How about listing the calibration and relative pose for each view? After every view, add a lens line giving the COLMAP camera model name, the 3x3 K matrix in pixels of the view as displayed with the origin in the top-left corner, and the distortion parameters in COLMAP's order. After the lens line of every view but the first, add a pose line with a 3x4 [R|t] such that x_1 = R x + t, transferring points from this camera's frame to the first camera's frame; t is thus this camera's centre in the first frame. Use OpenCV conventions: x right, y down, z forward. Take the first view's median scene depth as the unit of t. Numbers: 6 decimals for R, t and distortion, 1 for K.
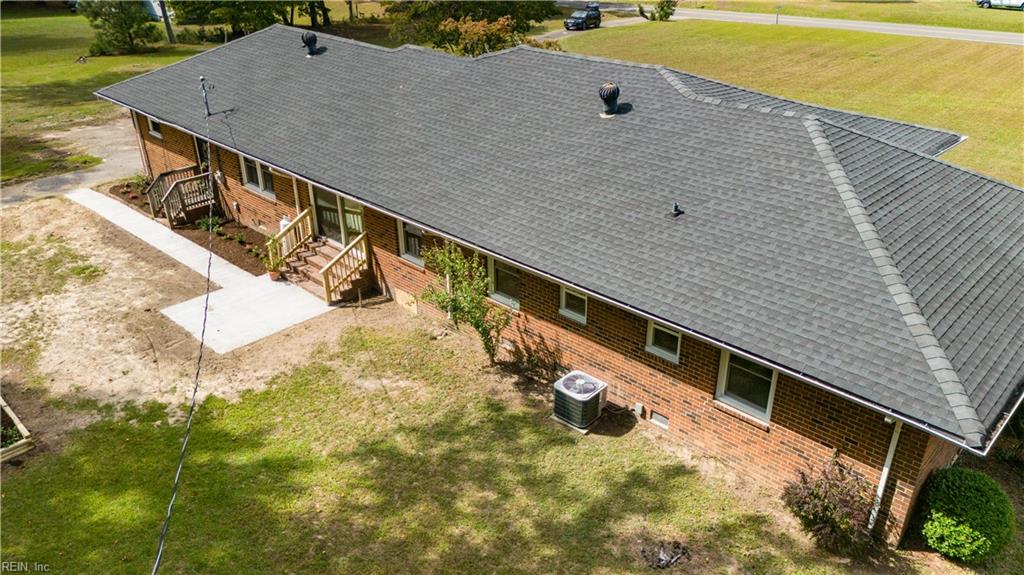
lens RADIAL K [[760.8, 0, 512.0], [0, 760.8, 287.5], [0, 0, 1]] dist [0.063377, -0.004635]
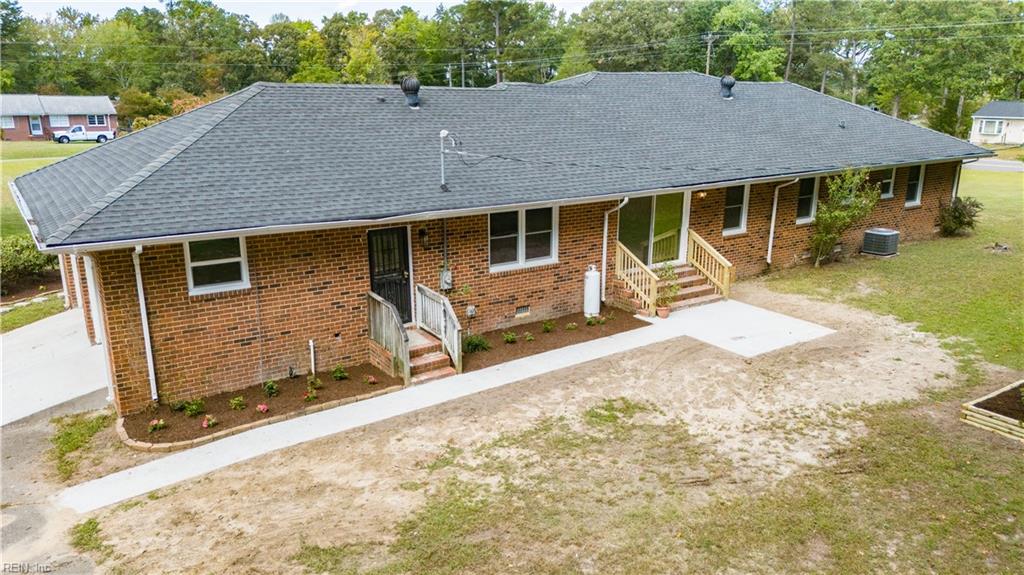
lens RADIAL K [[777.3, 0, 512.0], [0, 777.3, 287.5], [0, 0, 1]] dist [0.068918, -0.001553]
pose [[0.190784, -0.240383, 0.951745, -1.266116], [0.436857, 0.889041, 0.136974, -0.255459], [-0.879066, 0.389644, 0.274627, 0.962109]]
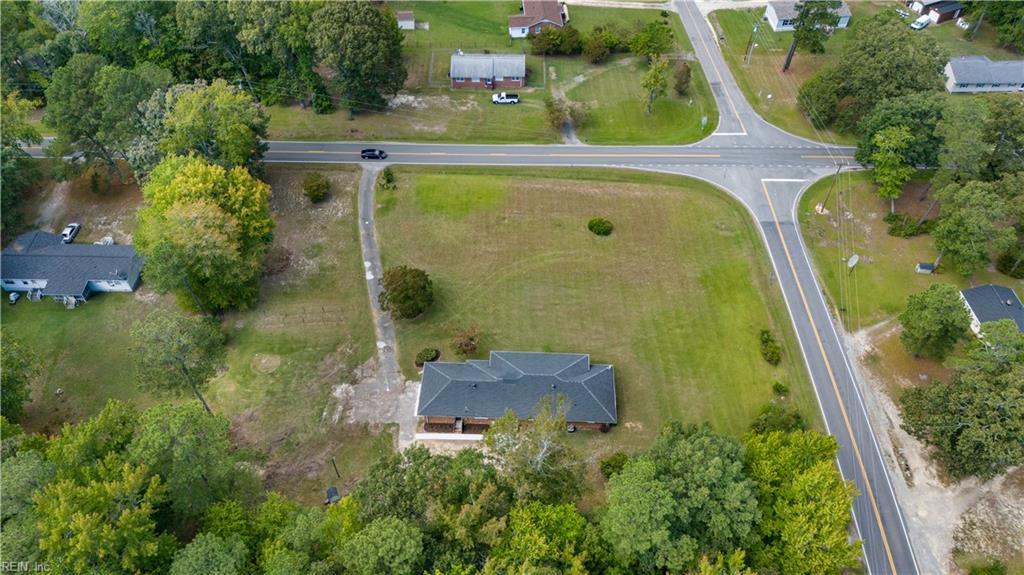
lens RADIAL K [[760.8, 0, 512.0], [0, 760.8, 287.5], [0, 0, 1]] dist [0.063377, -0.004635]
pose [[0.745072, -0.491768, 0.450590, -2.350956], [0.297795, 0.849761, 0.434999, -3.498146], [-0.596812, -0.189922, 0.779580, -3.358159]]
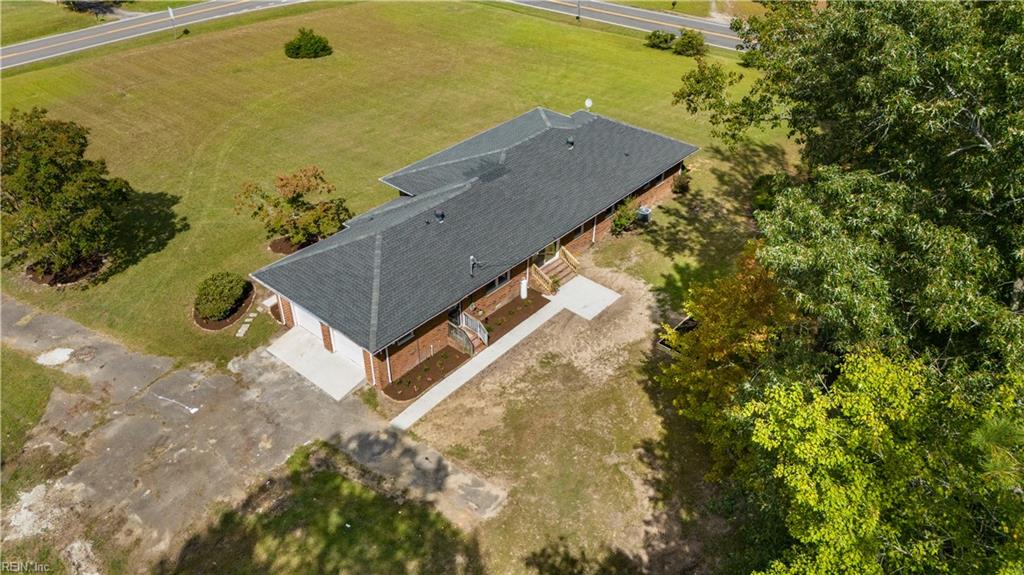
lens RADIAL K [[760.8, 0, 512.0], [0, 760.8, 287.5], [0, 0, 1]] dist [0.063377, -0.004635]
pose [[-0.054342, -0.566405, 0.822334, -2.136826], [0.456635, 0.718292, 0.524919, -1.246663], [-0.887993, 0.404032, 0.219607, 0.688560]]
